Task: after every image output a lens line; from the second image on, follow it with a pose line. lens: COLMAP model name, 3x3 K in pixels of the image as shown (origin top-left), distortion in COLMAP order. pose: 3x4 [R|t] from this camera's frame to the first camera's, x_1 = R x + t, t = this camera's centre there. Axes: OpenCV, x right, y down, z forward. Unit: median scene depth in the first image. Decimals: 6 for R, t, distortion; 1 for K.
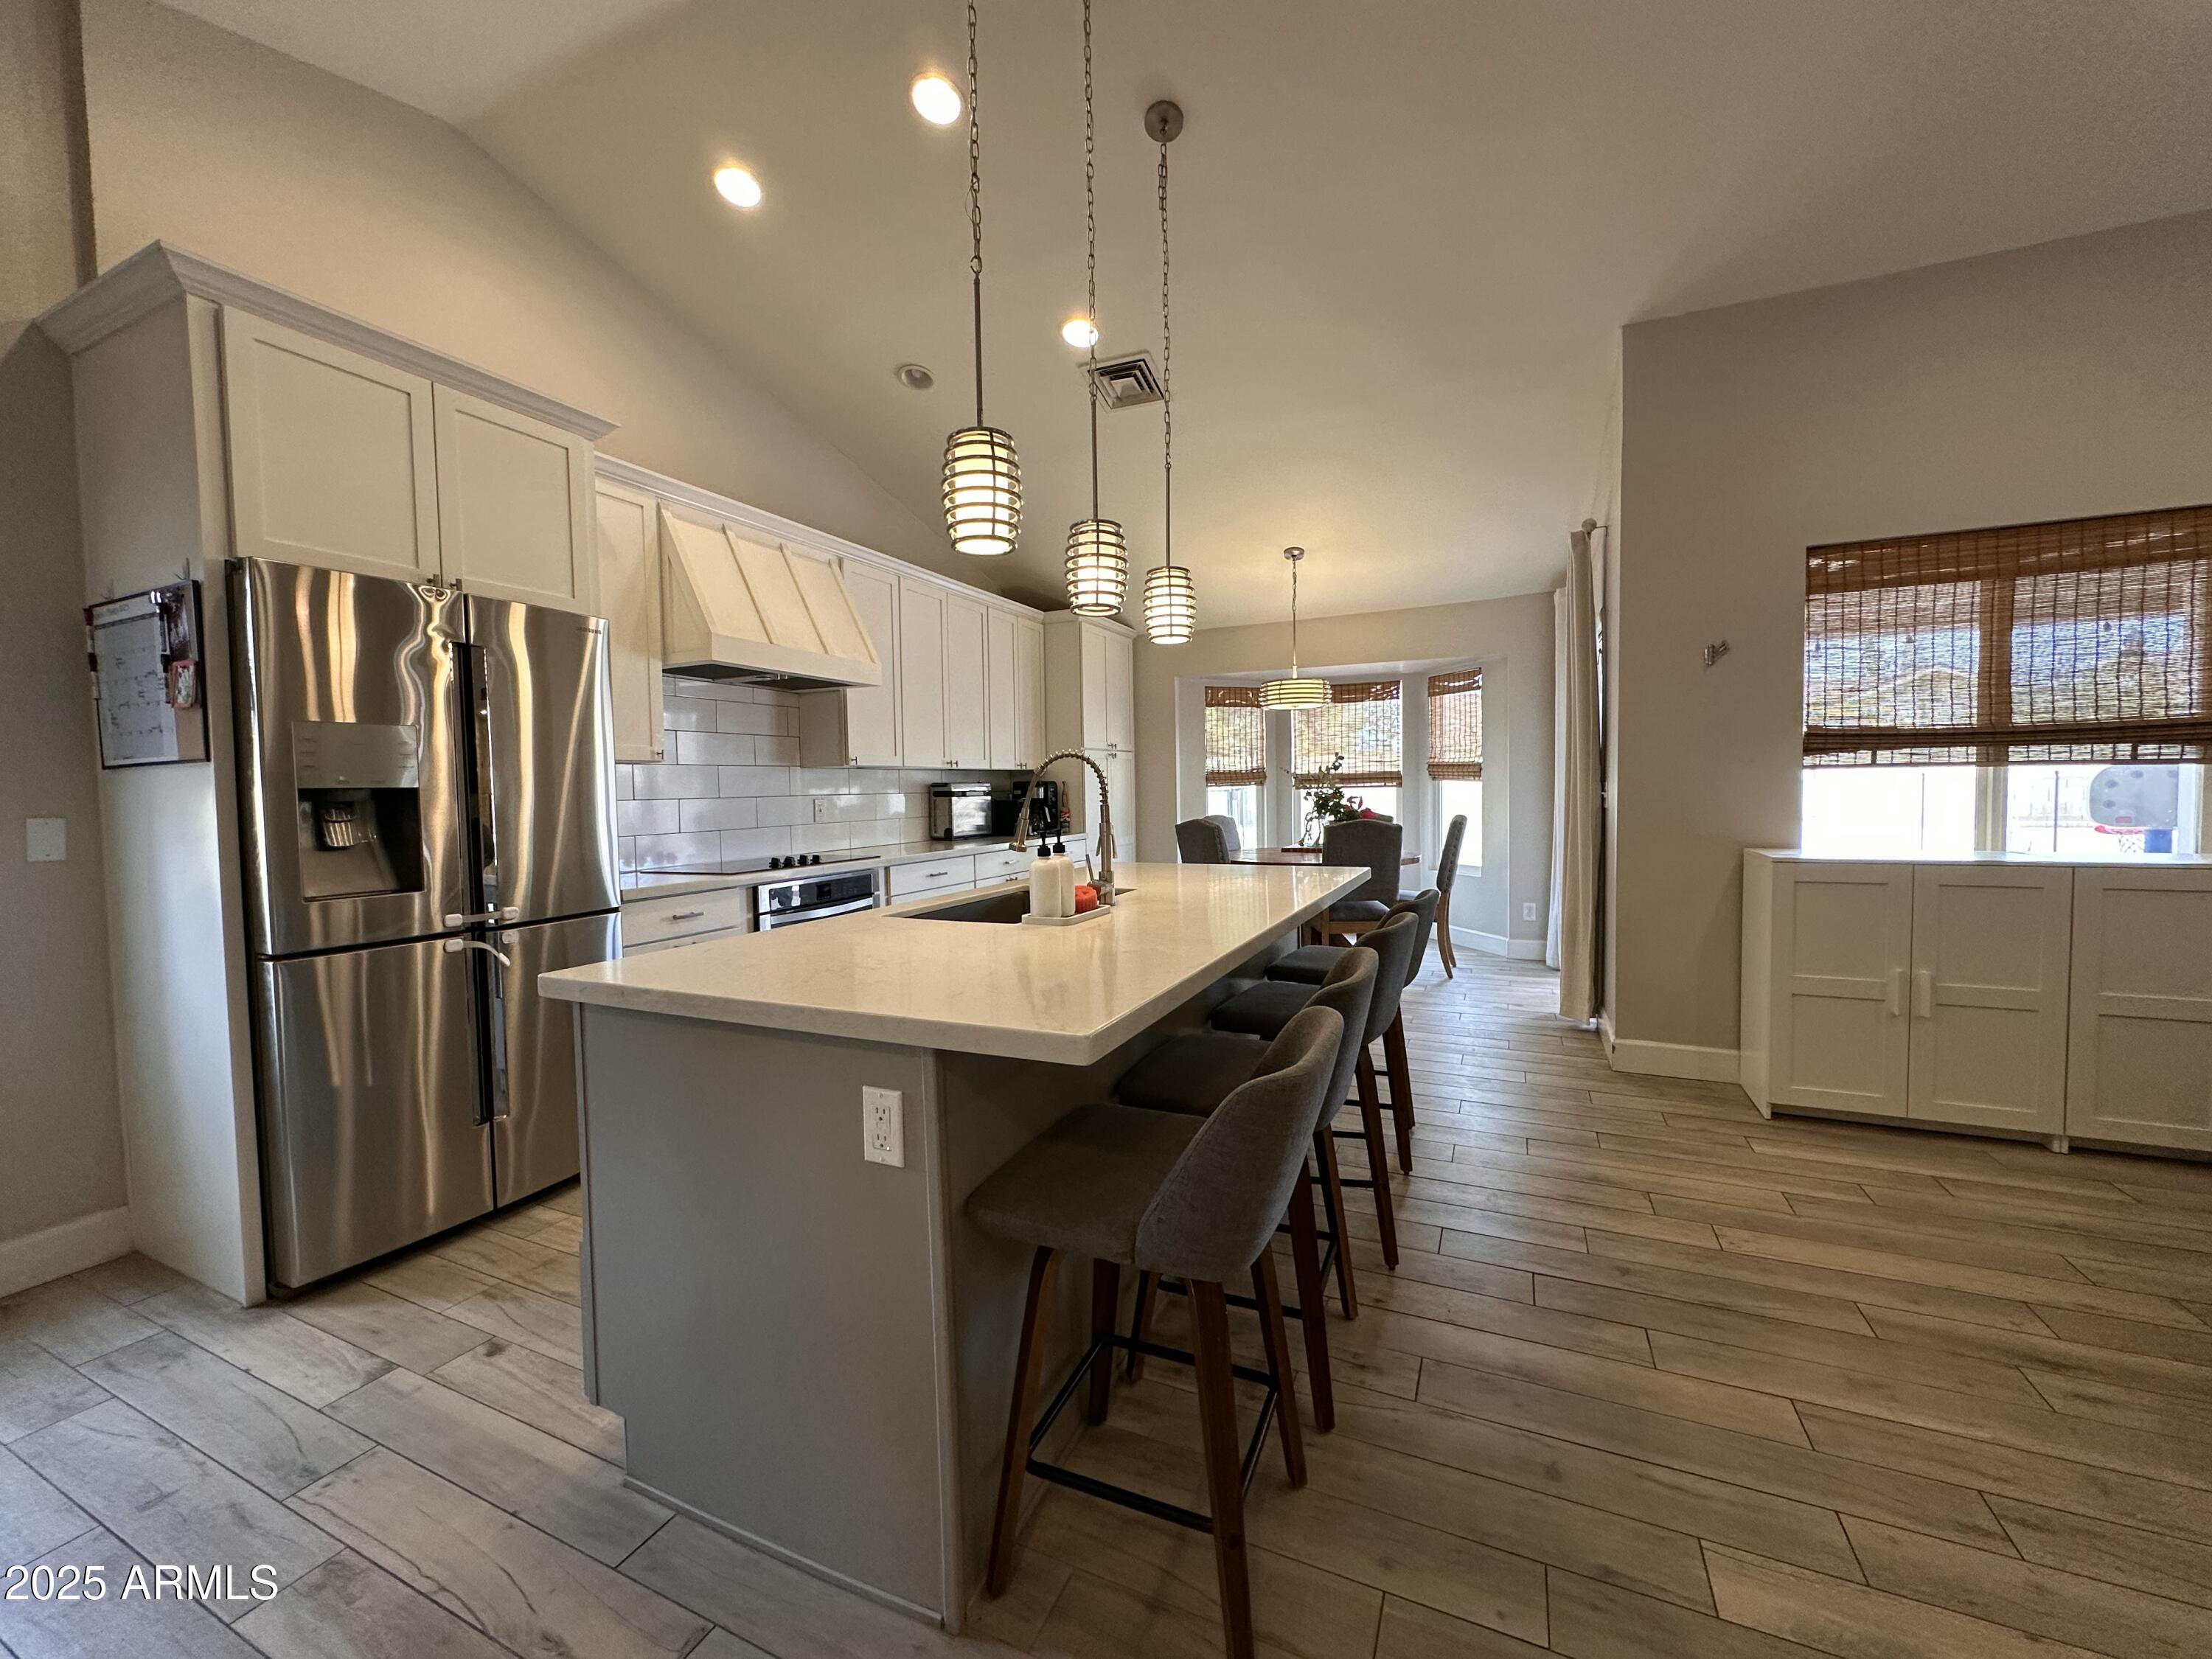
lens RADIAL K [[895.8, 0, 1106.0], [0, 895.8, 829.5], [0, 0, 1]] dist [-0.000552, -0.000113]
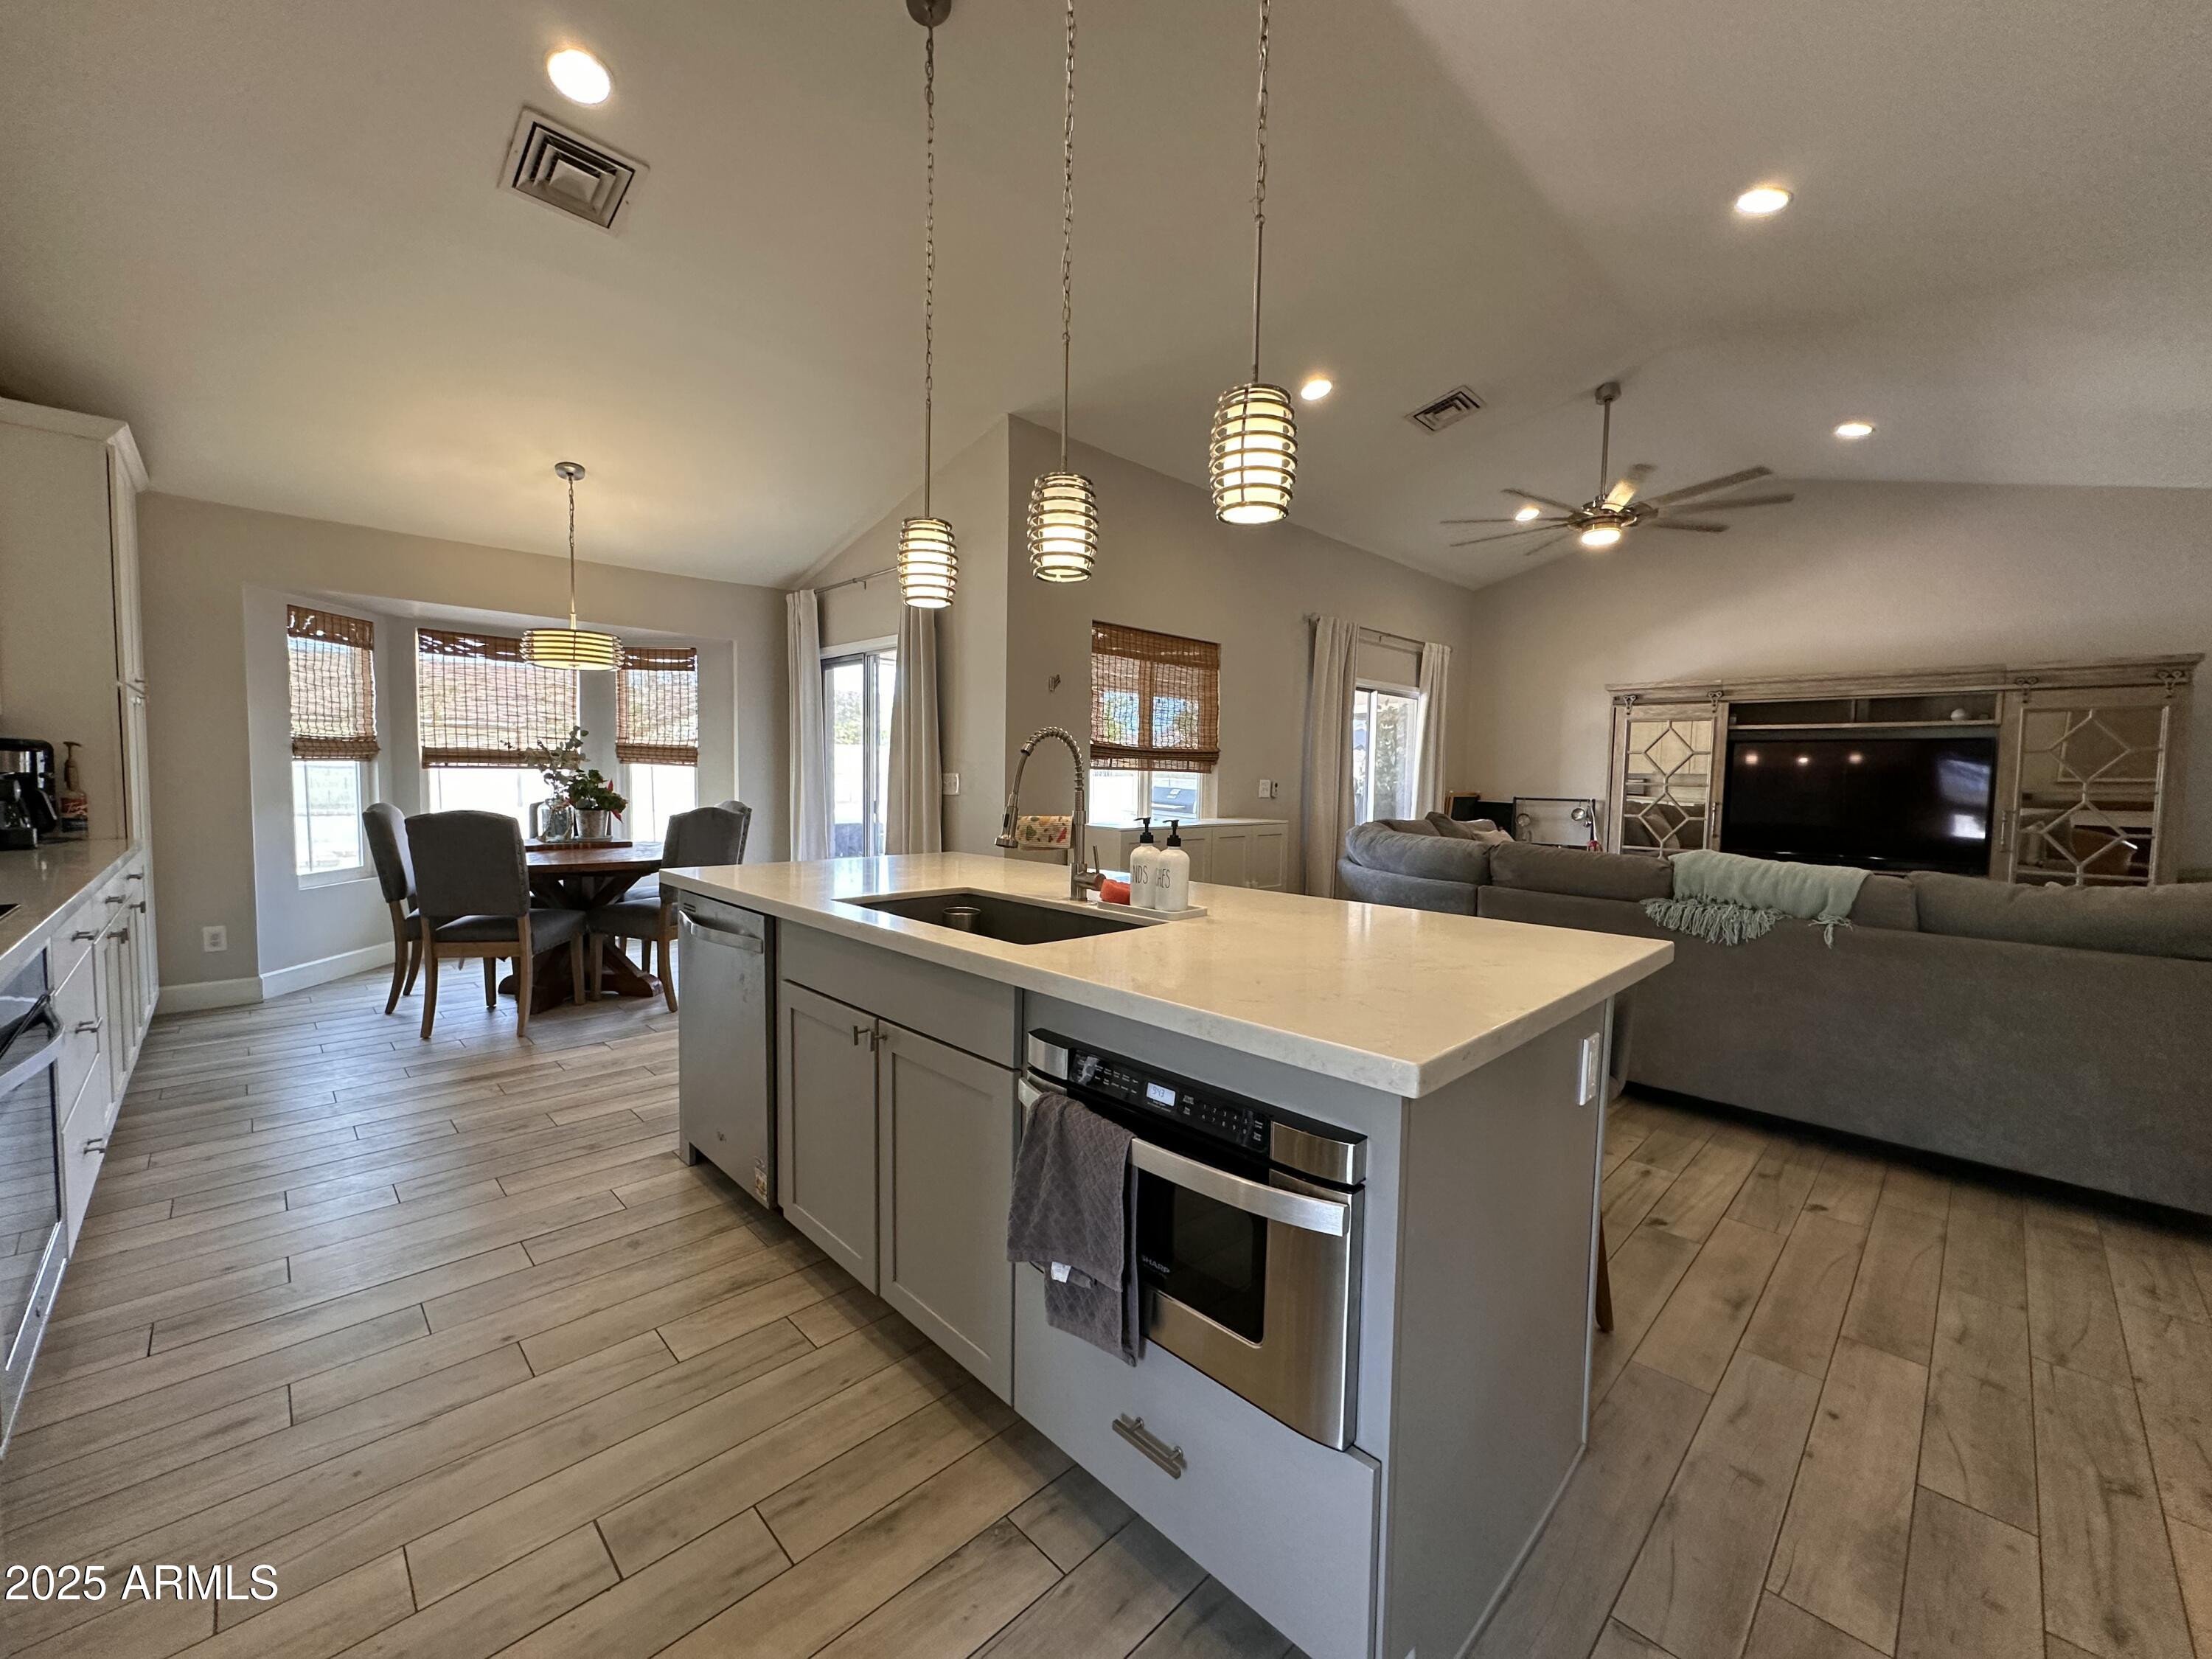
lens RADIAL K [[880.4, 0, 1106.0], [0, 880.4, 829.5], [0, 0, 1]] dist [-0.001186, -0.000162]
pose [[0.344120, -0.032582, 0.938360, -0.475861], [0.020844, 0.999417, 0.027058, -0.004617], [-0.938694, 0.010248, 0.344598, 0.381770]]
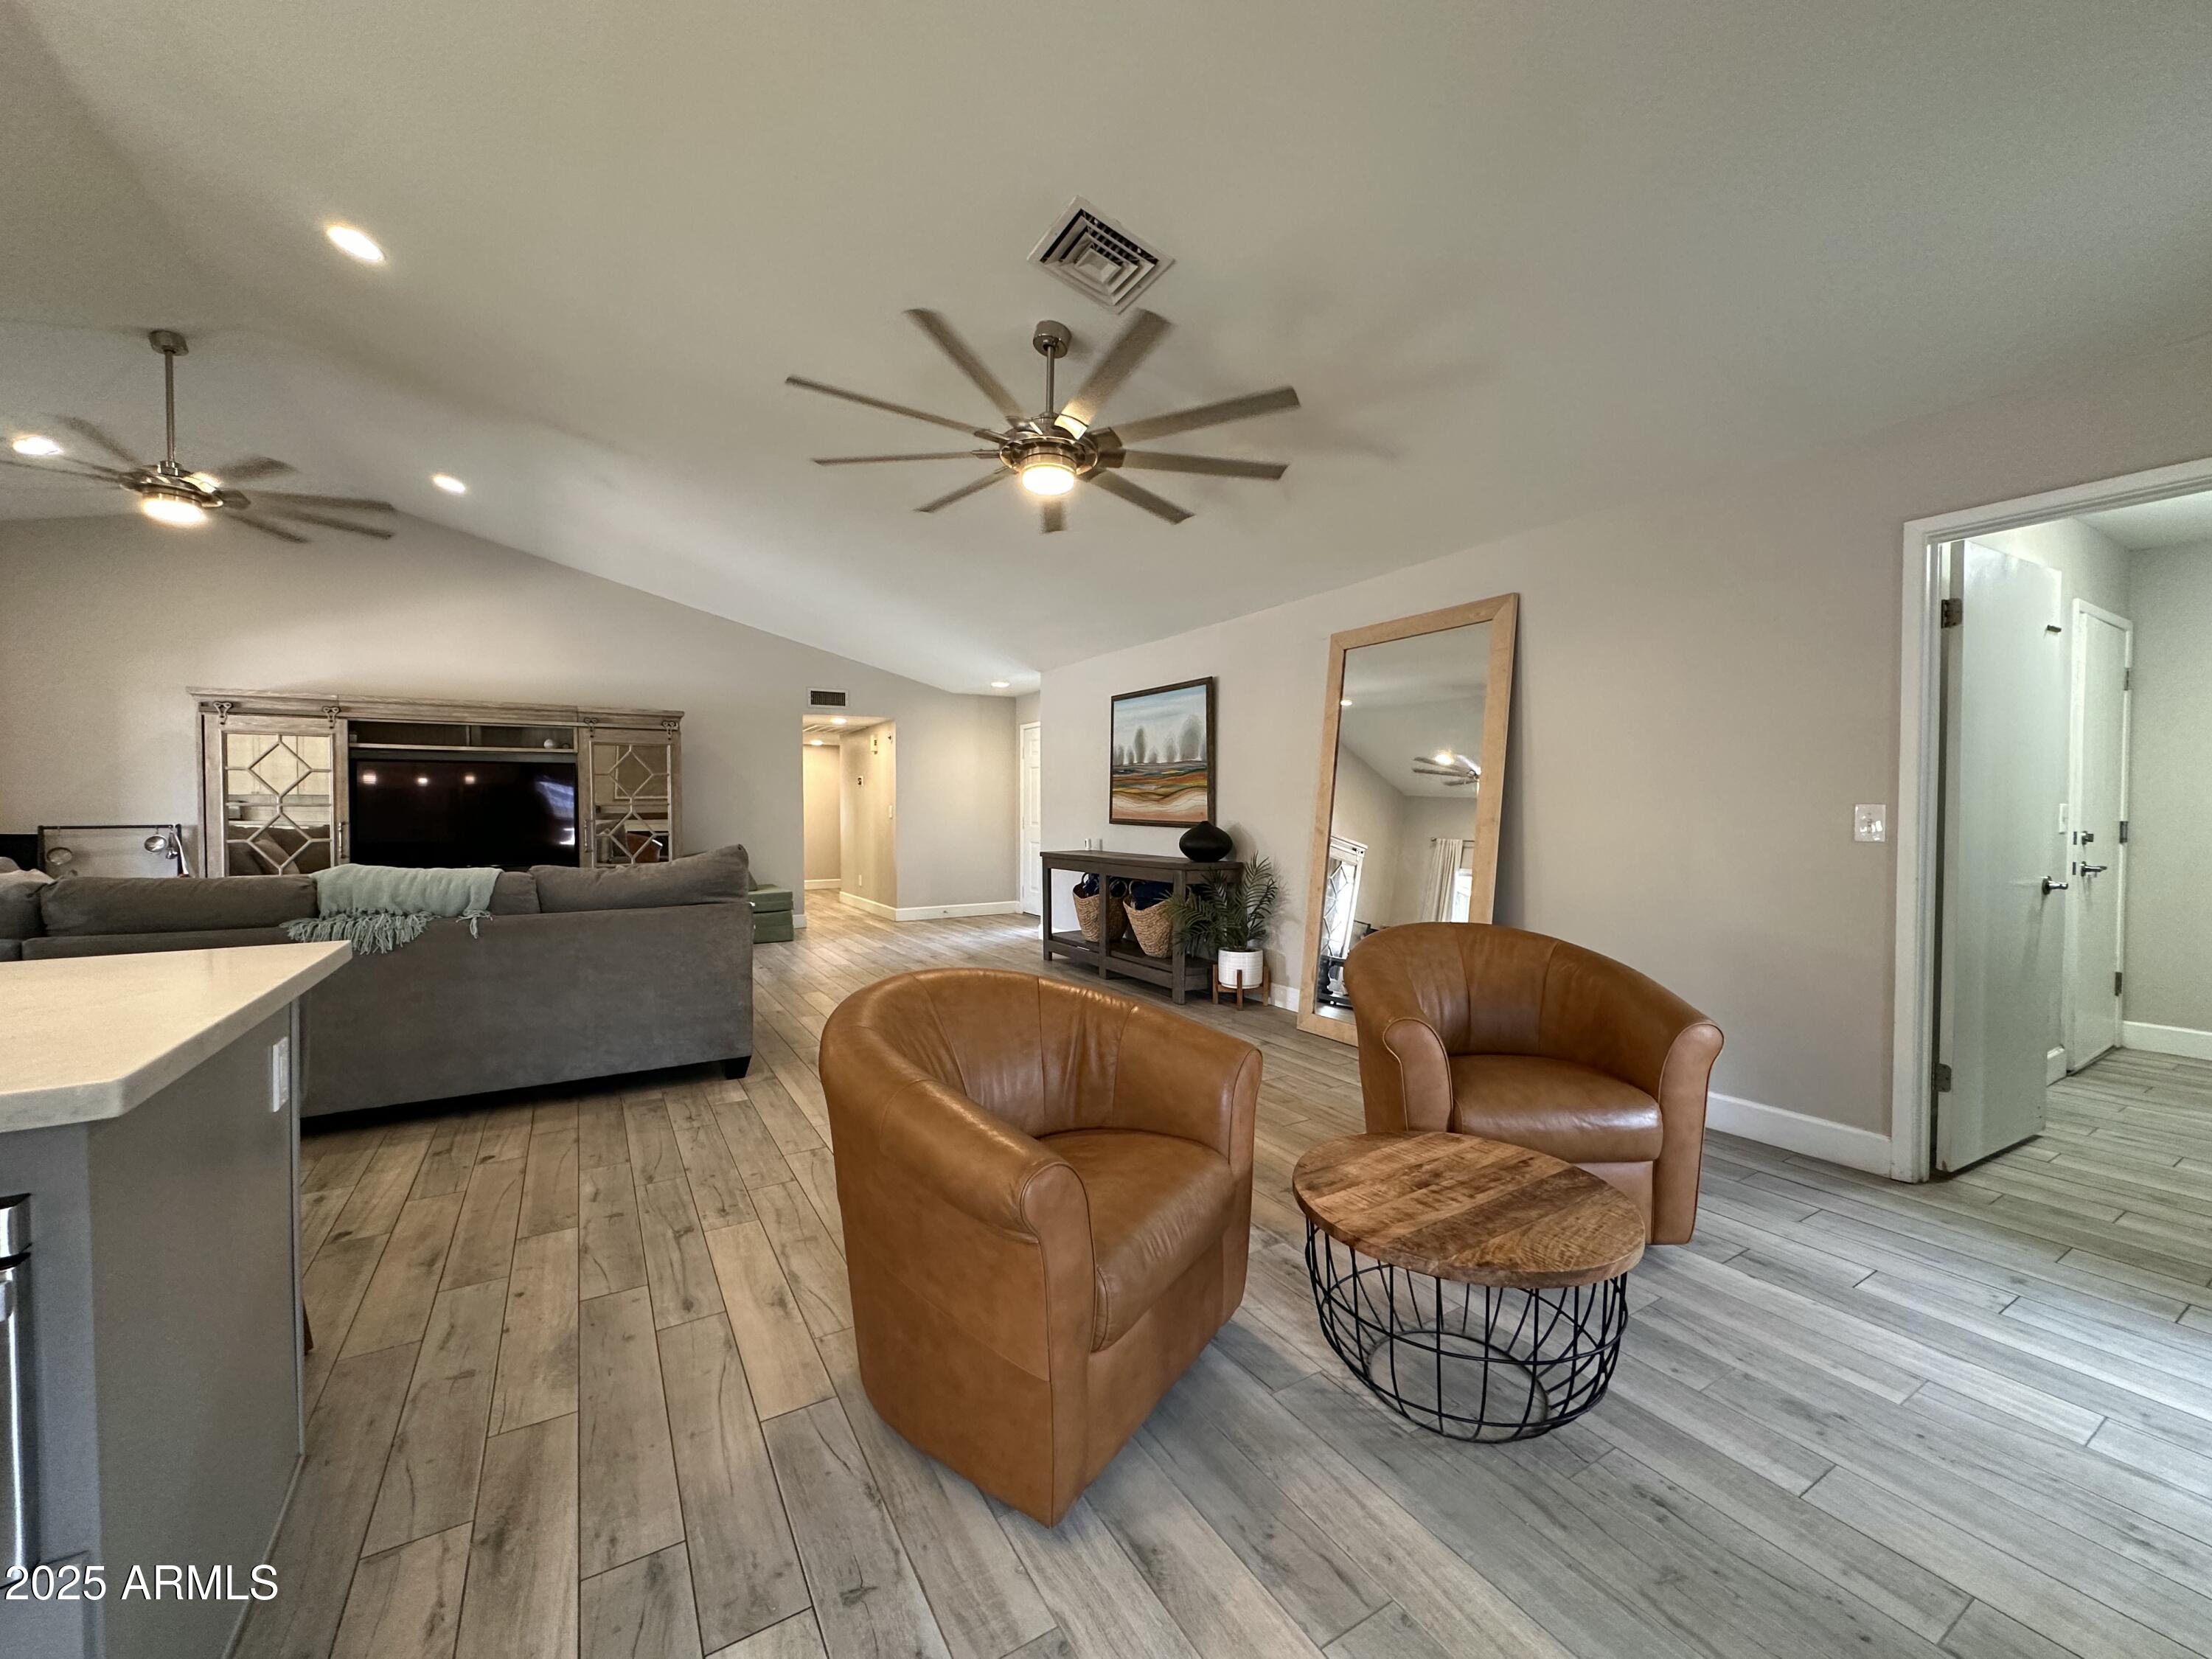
lens RADIAL K [[895.8, 0, 1106.0], [0, 895.8, 829.5], [0, 0, 1]] dist [-0.000552, -0.000113]
pose [[-0.827292, 0.008244, 0.561711, -0.568069], [0.044550, 0.997706, 0.050970, 0.004112], [-0.560003, 0.067192, -0.825762, 0.431959]]
